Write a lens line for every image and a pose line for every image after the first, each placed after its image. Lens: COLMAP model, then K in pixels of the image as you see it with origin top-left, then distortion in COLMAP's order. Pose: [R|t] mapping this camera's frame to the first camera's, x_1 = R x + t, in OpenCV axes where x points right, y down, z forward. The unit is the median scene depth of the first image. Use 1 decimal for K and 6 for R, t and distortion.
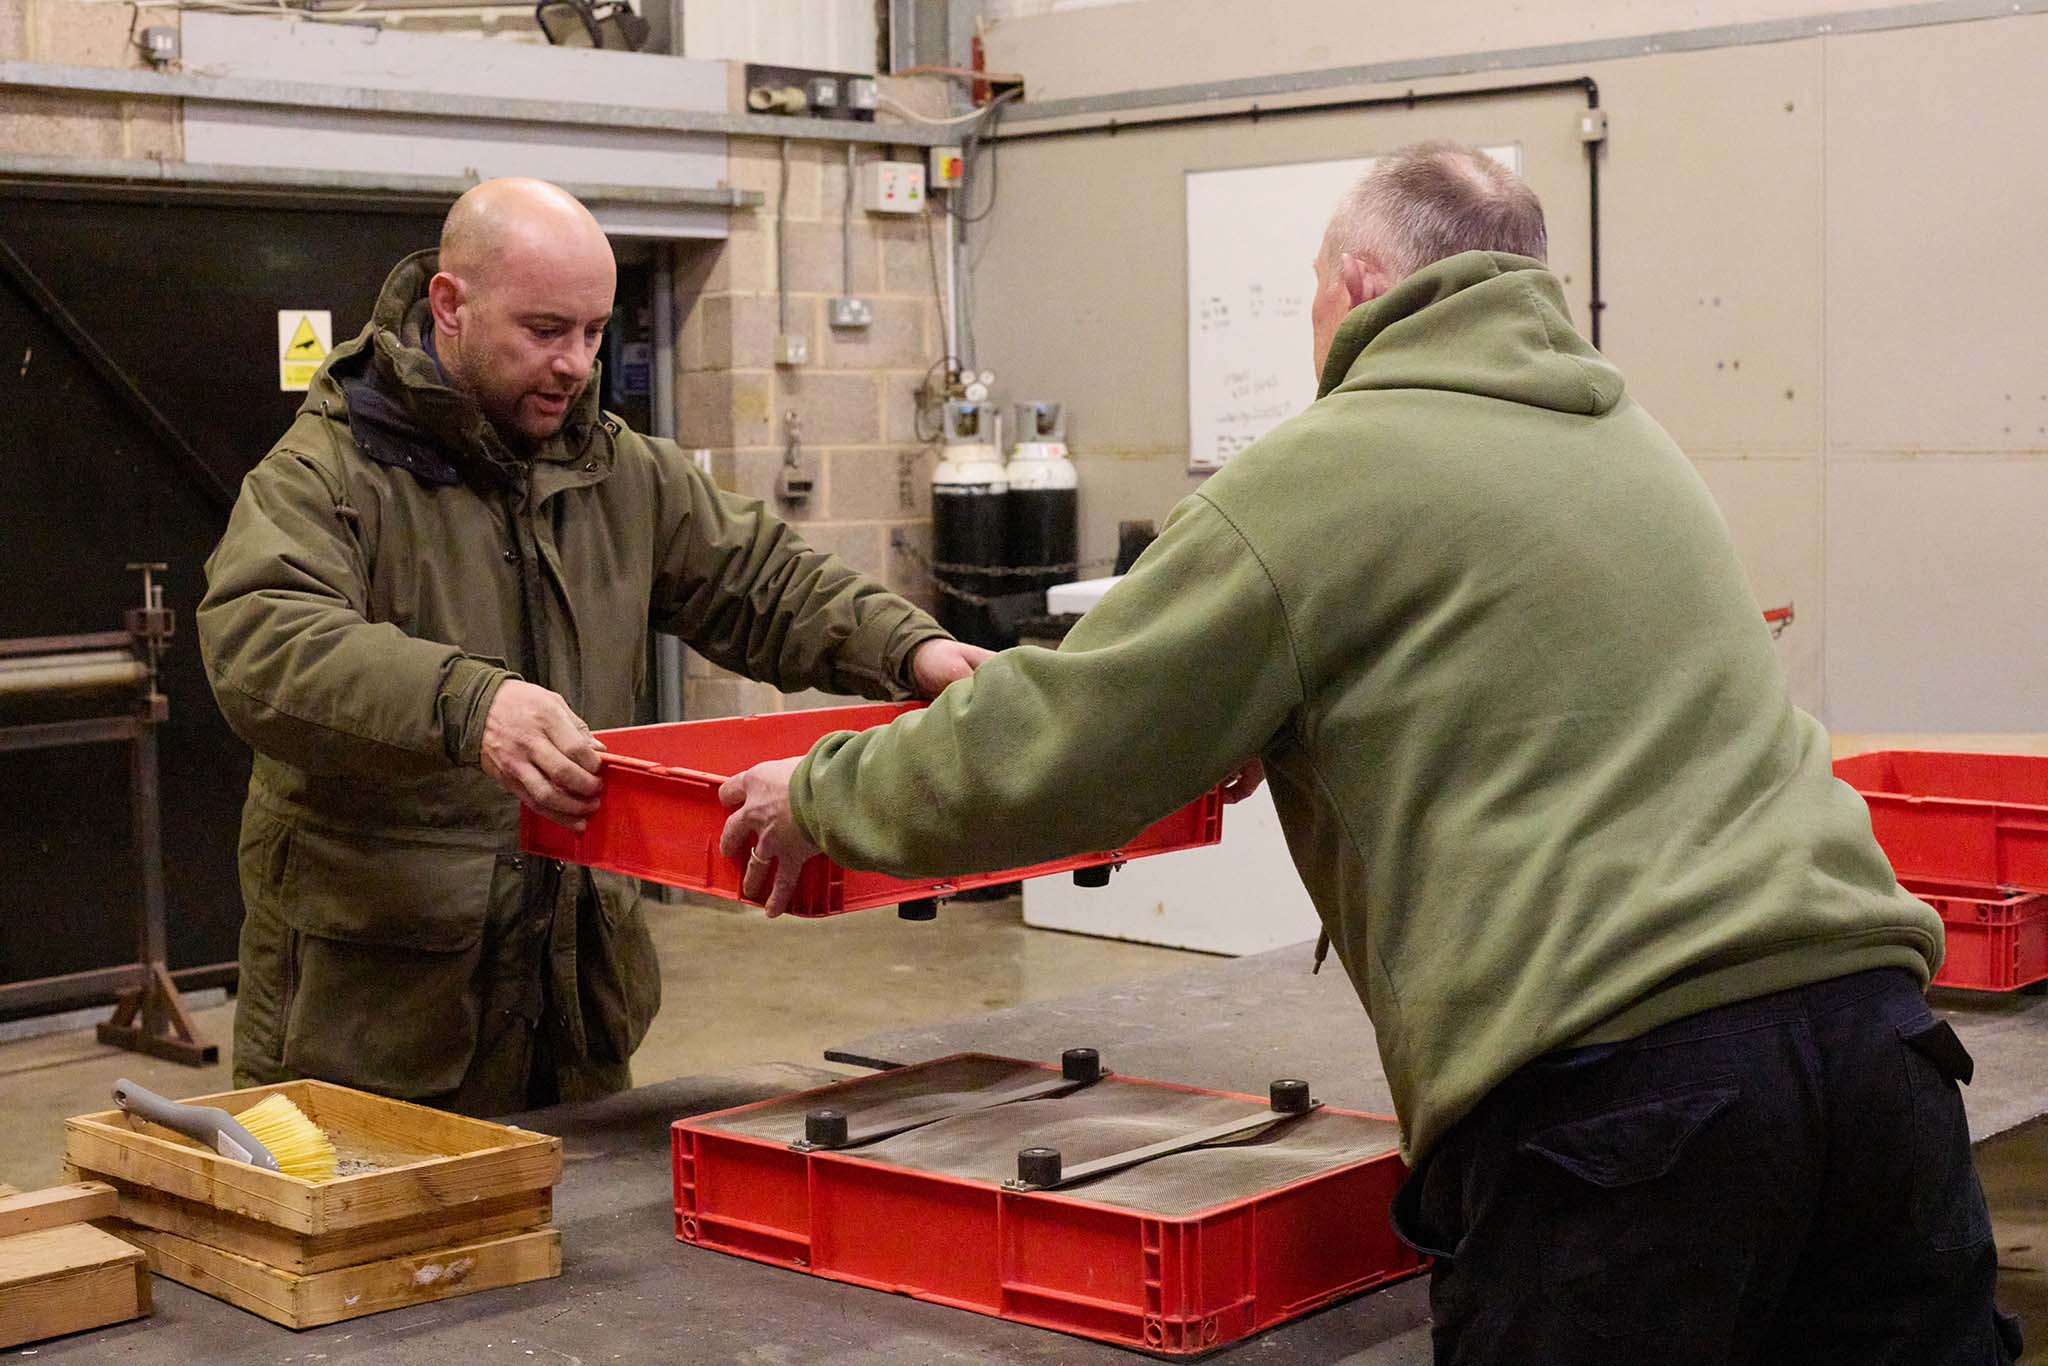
lens RADIAL K [[3029.7, 0, 1024.0], [0, 3029.7, 683.0], [0, 0, 1]] dist [-0.166603, 0.317470]
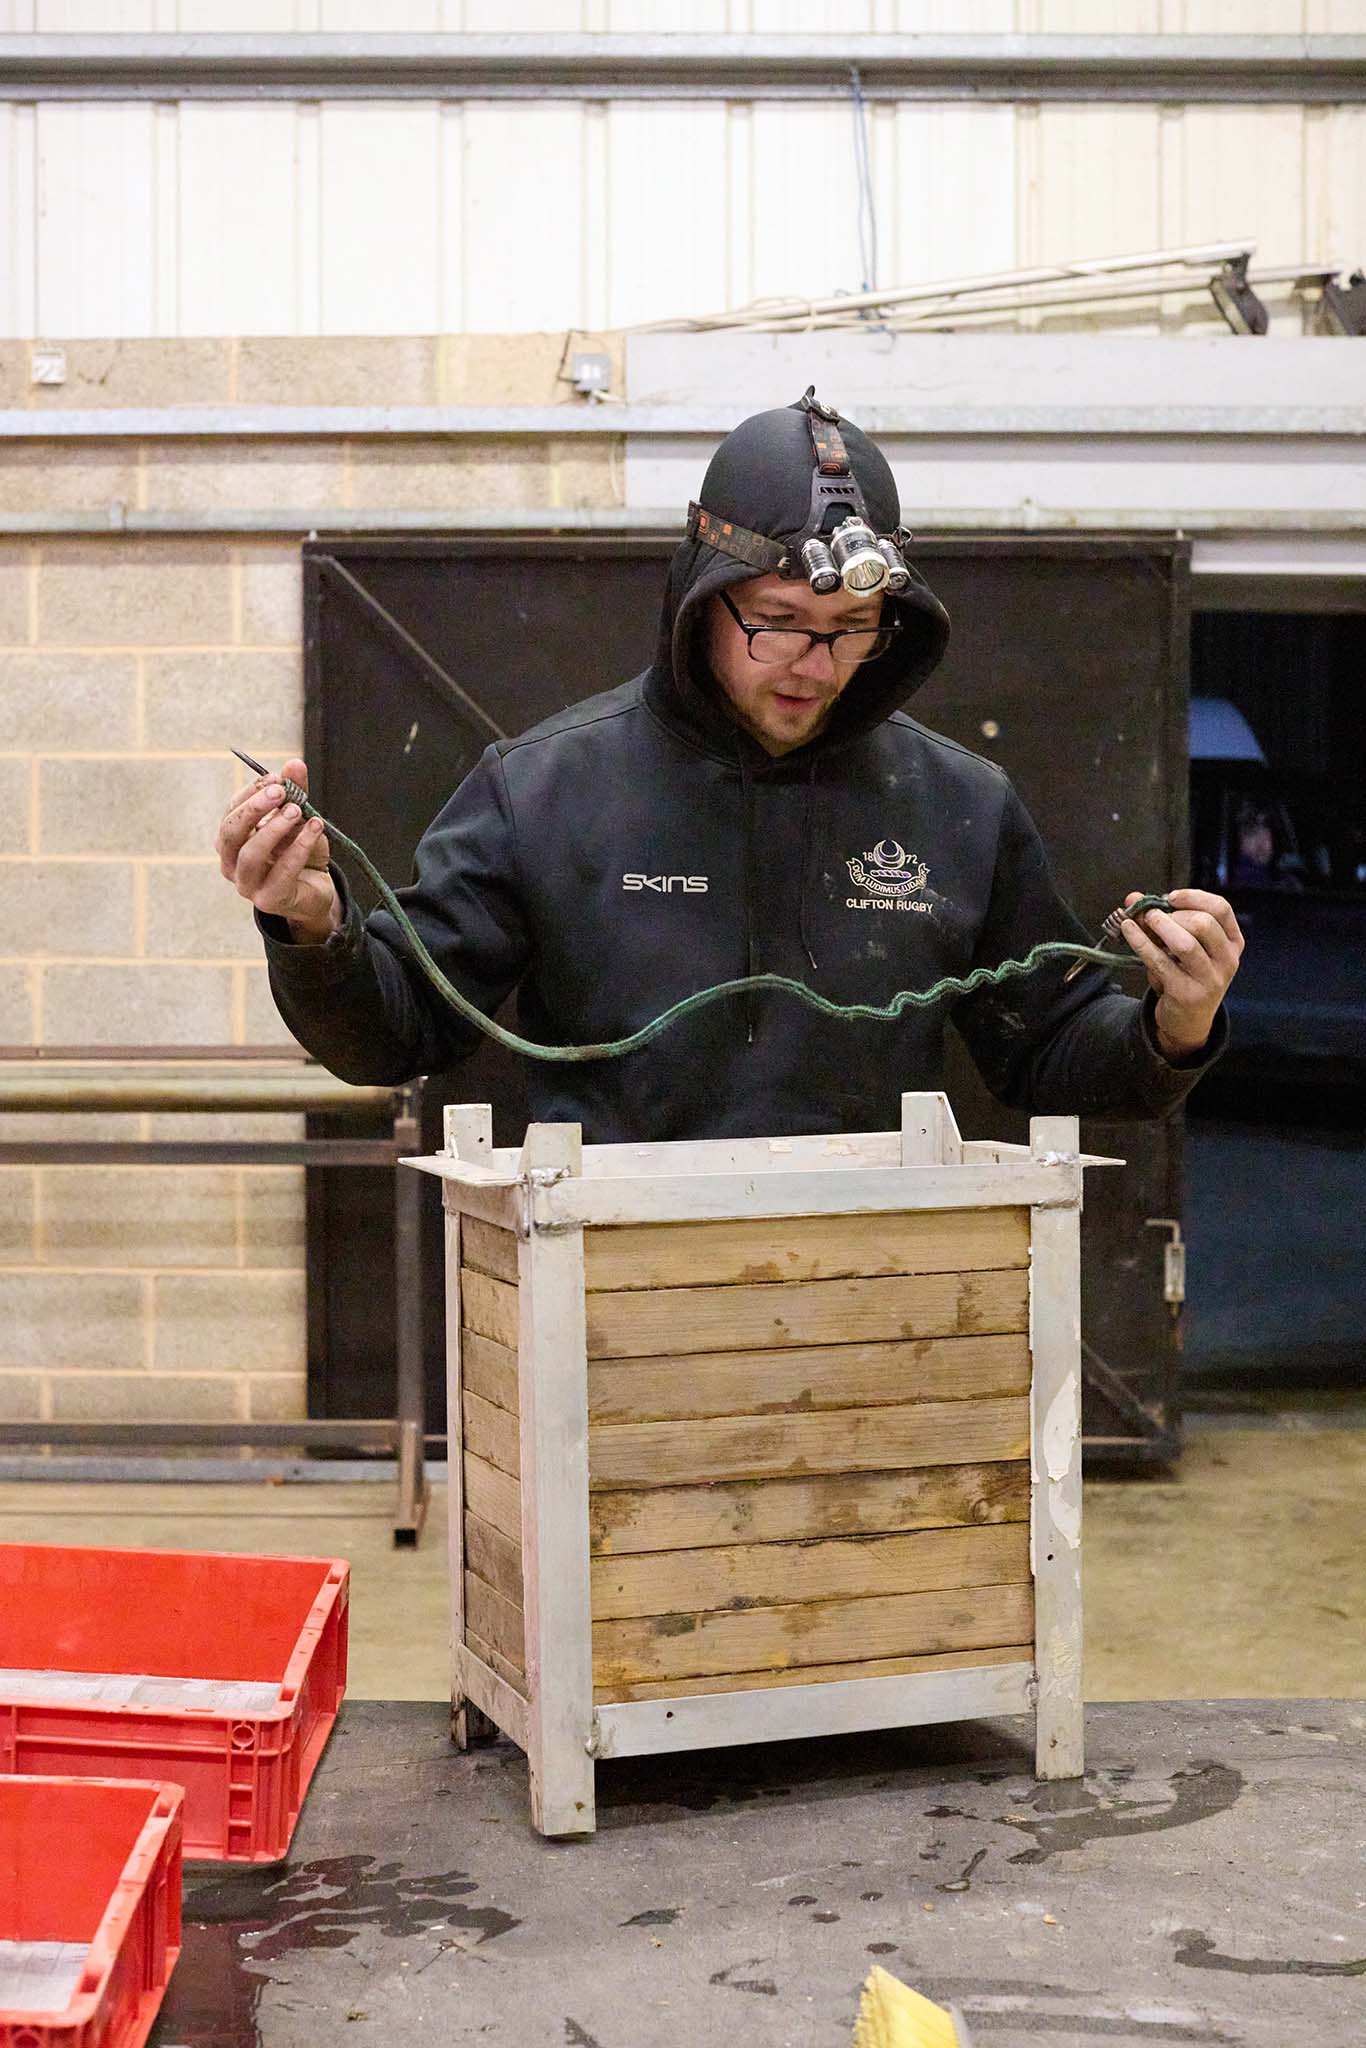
lens RADIAL K [[3029.7, 0, 683.0], [0, 3029.7, 1024.0], [0, 0, 1]] dist [-0.166603, 0.317470]
pose [[0.672455, 0.065453, -0.737238, 0.390146], [-0.074501, 0.997009, 0.020562, -0.044979], [0.736379, 0.041098, 0.675320, 0.434679]]
